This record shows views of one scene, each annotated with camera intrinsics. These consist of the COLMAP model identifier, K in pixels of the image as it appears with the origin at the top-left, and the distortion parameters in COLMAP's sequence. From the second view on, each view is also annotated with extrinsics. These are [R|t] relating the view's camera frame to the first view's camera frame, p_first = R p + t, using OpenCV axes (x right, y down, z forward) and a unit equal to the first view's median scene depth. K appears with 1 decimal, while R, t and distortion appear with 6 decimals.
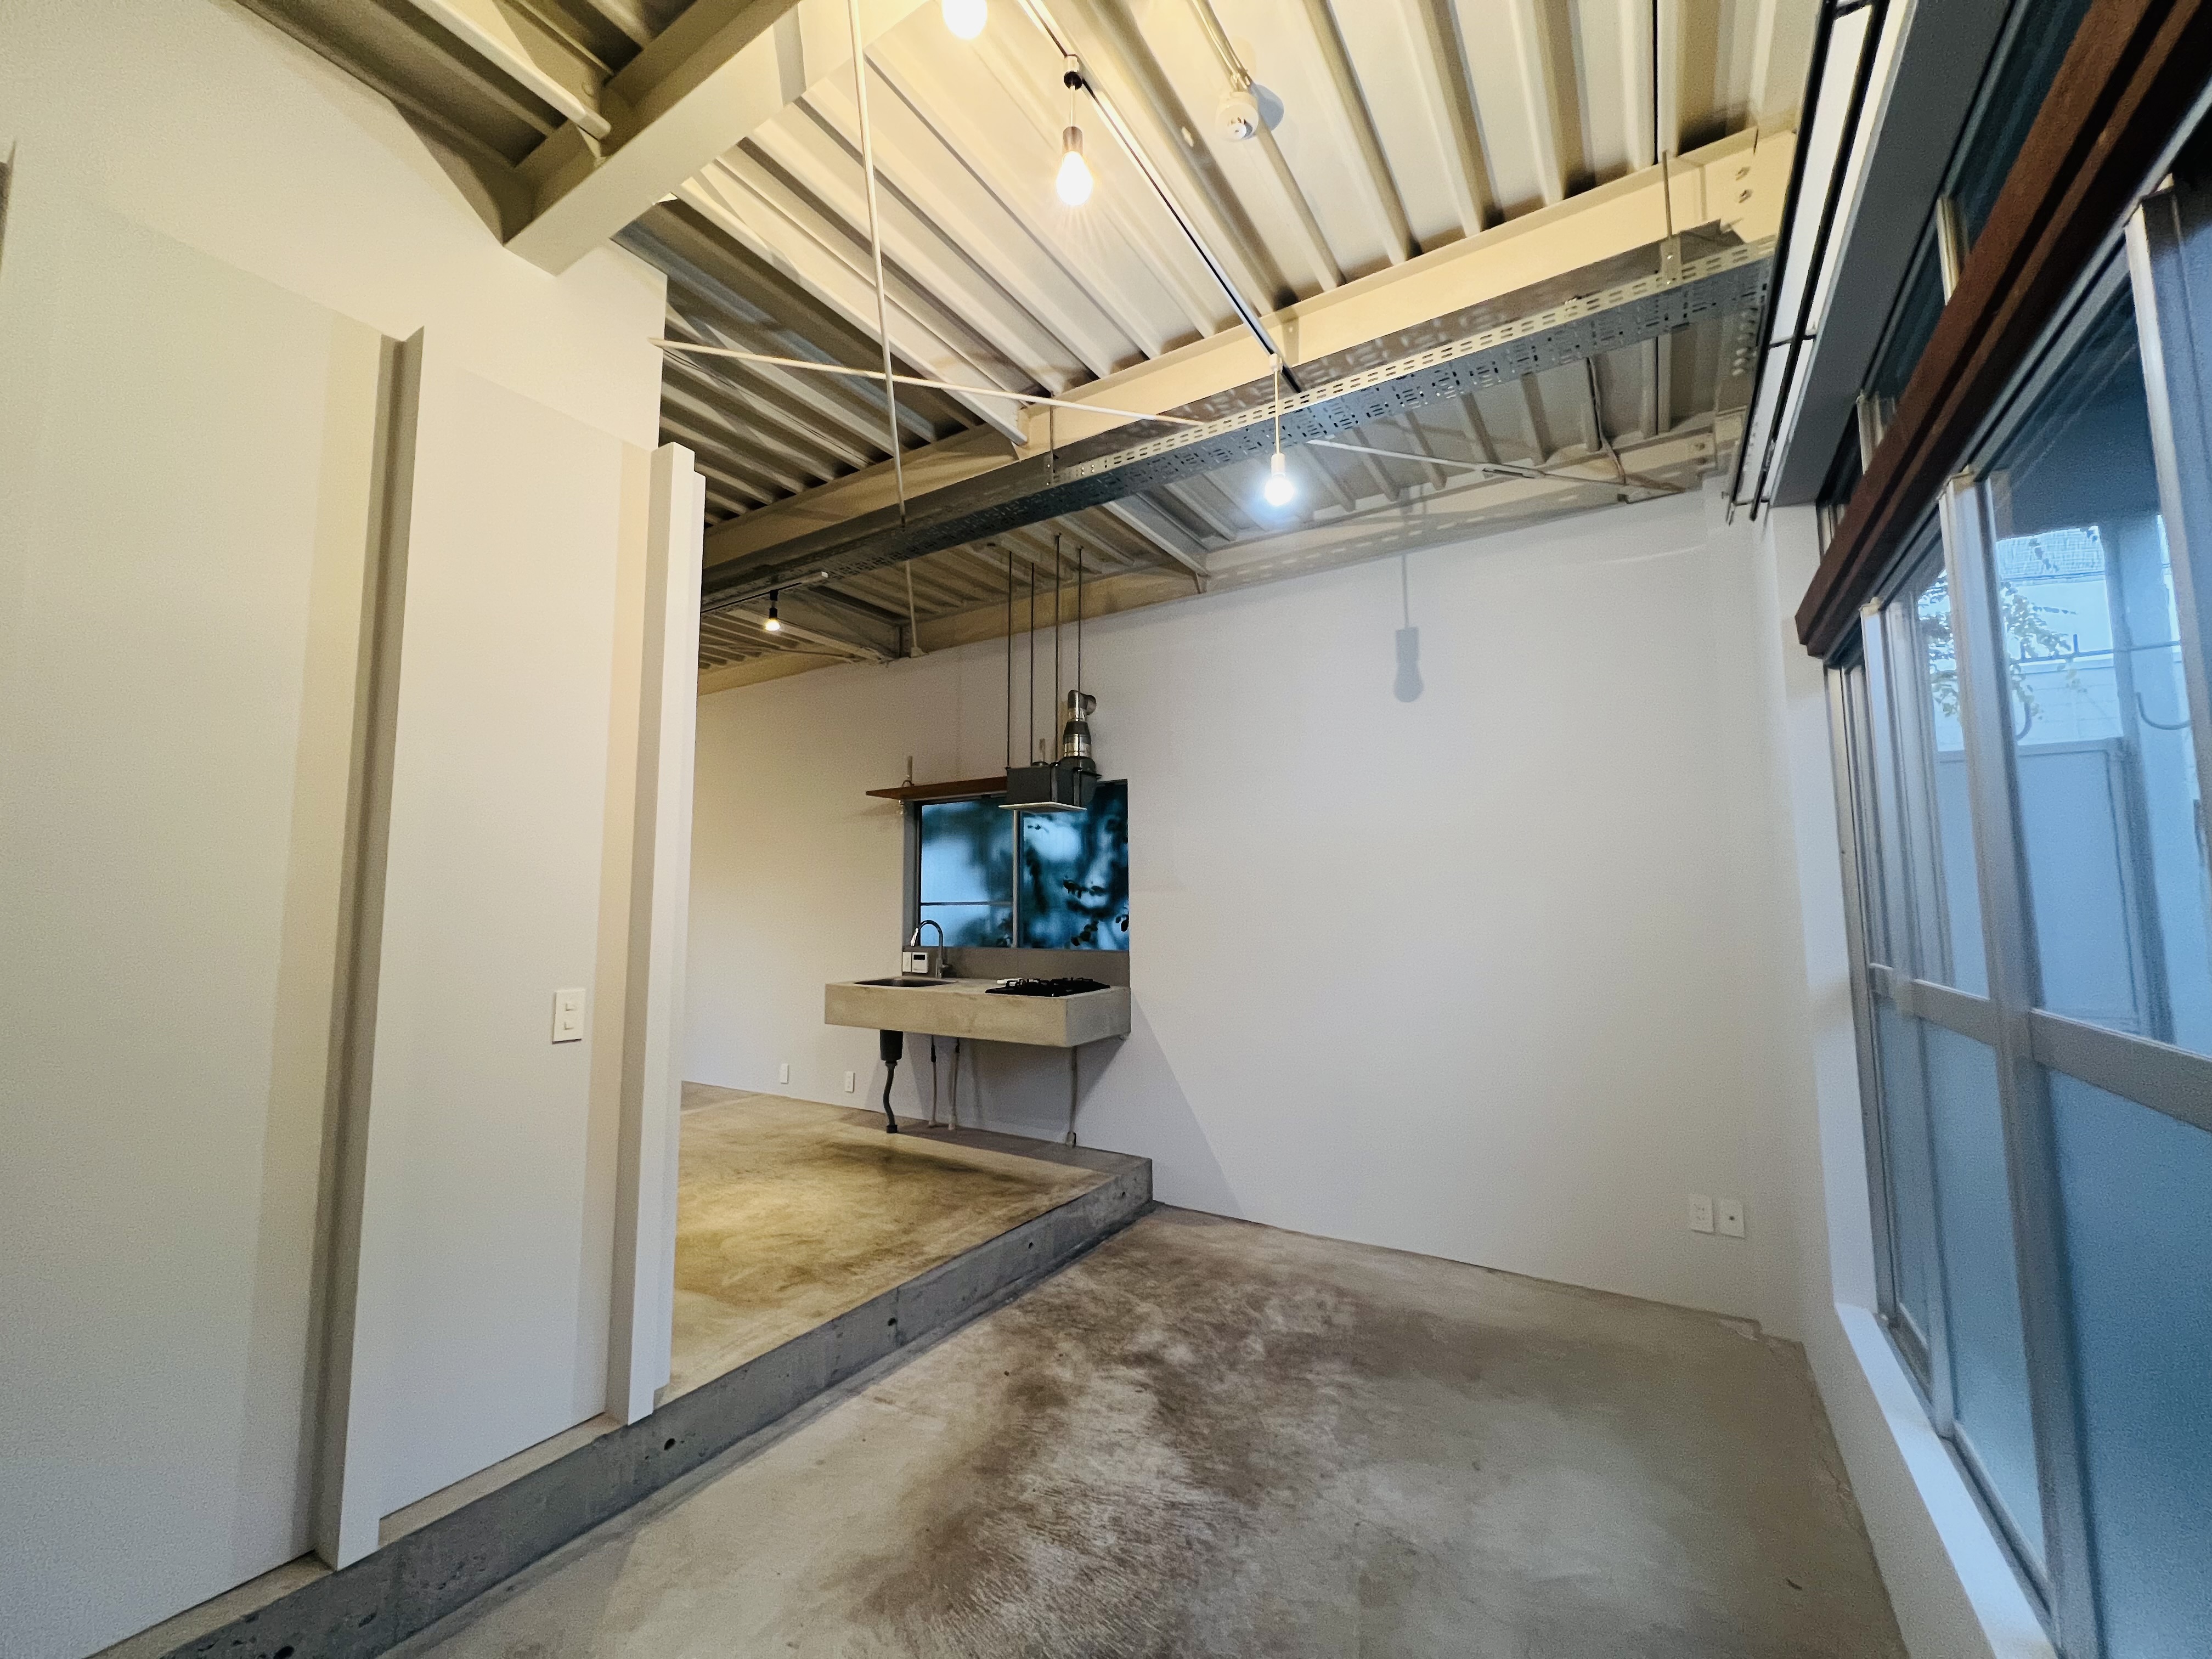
lens RADIAL K [[881.1, 0, 1101.6], [0, 881.1, 823.2], [0, 0, 1]] dist [-0.001877, 0.000605]
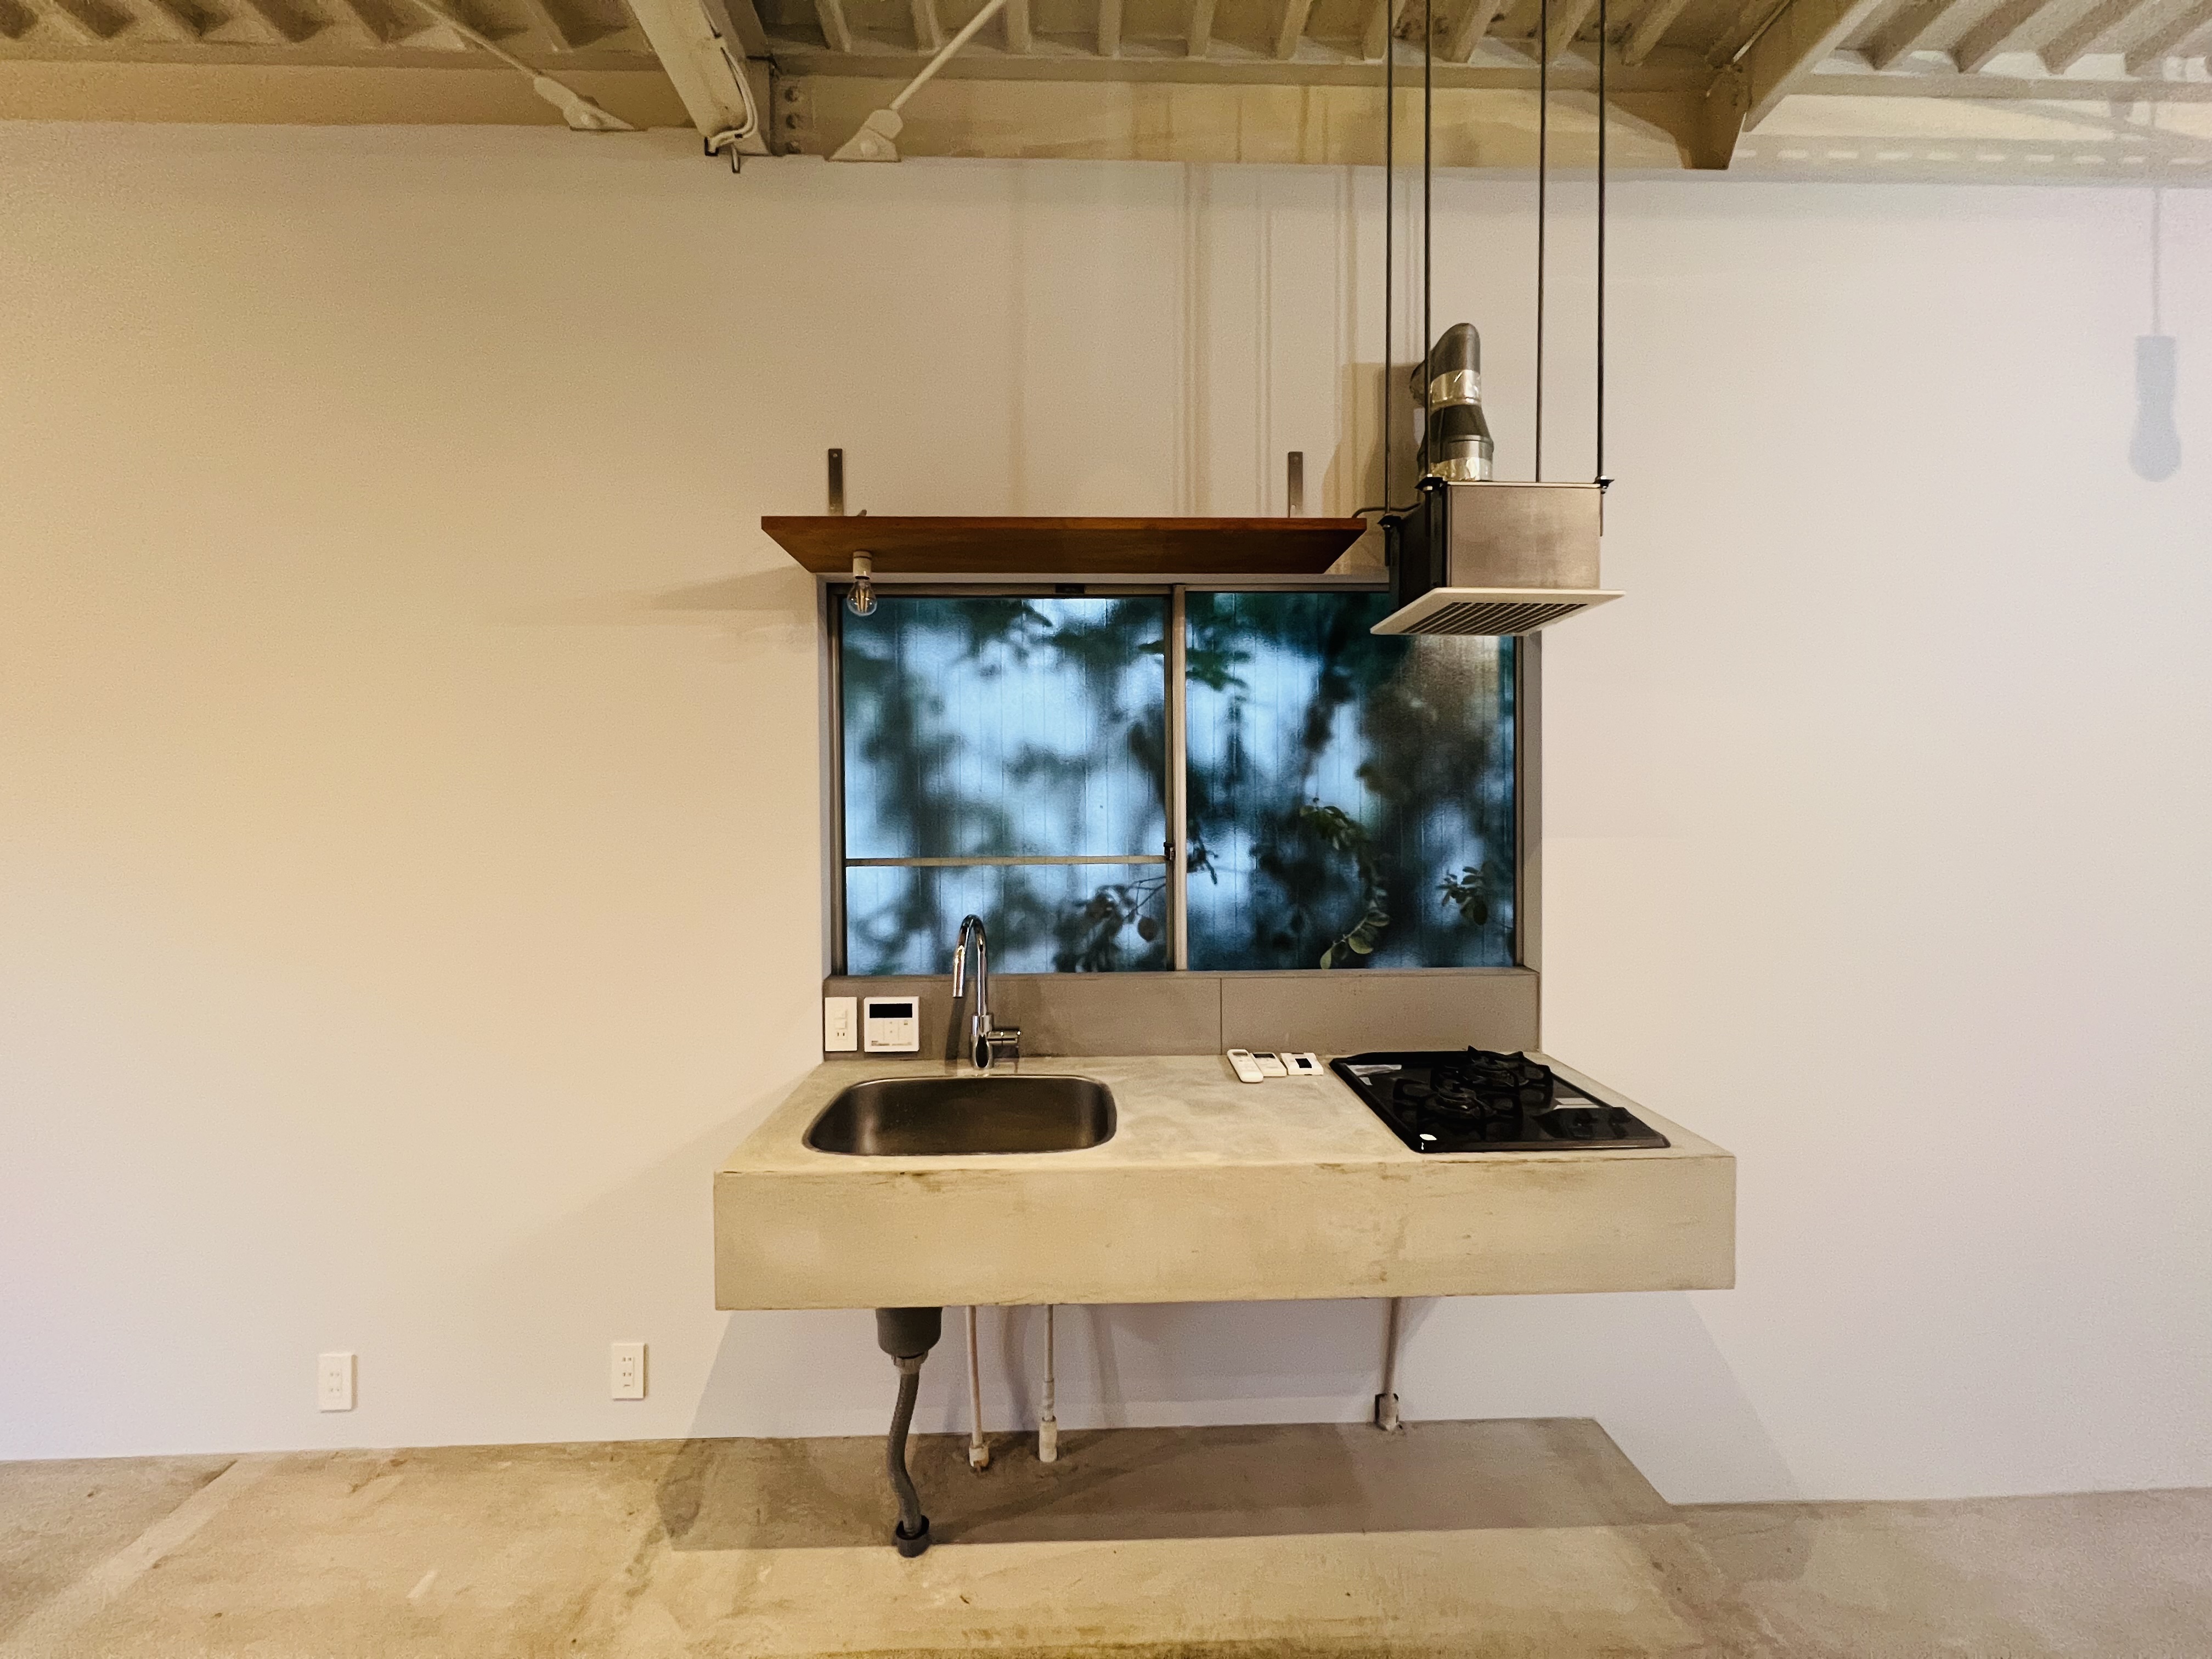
lens RADIAL K [[881.1, 0, 1101.6], [0, 881.1, 823.2], [0, 0, 1]] dist [-0.001877, 0.000605]
pose [[0.829791, -0.007159, 0.558029, -0.491325], [-0.053637, 0.994266, 0.092515, 0.051908], [-0.555491, -0.106699, 0.824648, 0.951874]]
